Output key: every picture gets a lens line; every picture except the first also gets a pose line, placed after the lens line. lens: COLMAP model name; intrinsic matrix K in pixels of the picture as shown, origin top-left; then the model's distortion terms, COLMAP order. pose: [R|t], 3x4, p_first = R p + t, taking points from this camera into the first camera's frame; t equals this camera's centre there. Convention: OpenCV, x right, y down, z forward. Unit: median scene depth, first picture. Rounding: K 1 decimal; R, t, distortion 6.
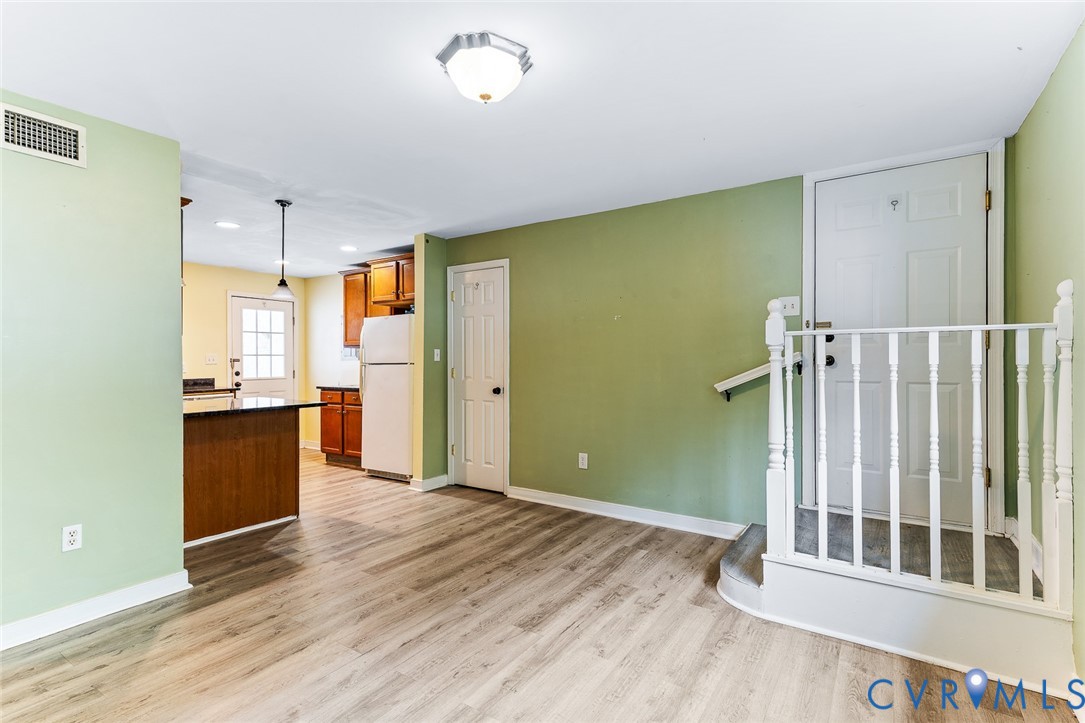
lens RADIAL K [[515.7, 0, 543.4], [0, 515.7, 358.5], [0, 0, 1]] dist [0.002494, 0.000932]
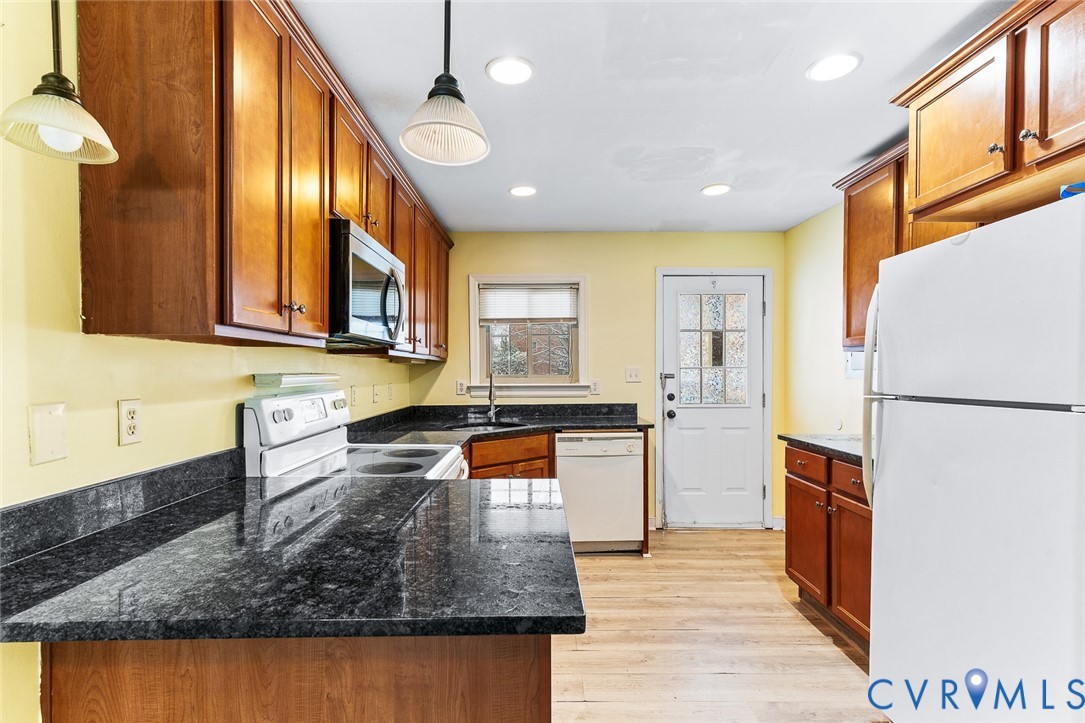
lens RADIAL K [[515.7, 0, 539.3], [0, 515.7, 372.2], [0, 0, 1]] dist [0.002494, 0.000932]
pose [[0.554494, 0.005791, -0.832168, -0.176919], [-0.000436, 0.999978, 0.006667, -0.006132], [0.832188, -0.003334, 0.554484, 0.583609]]
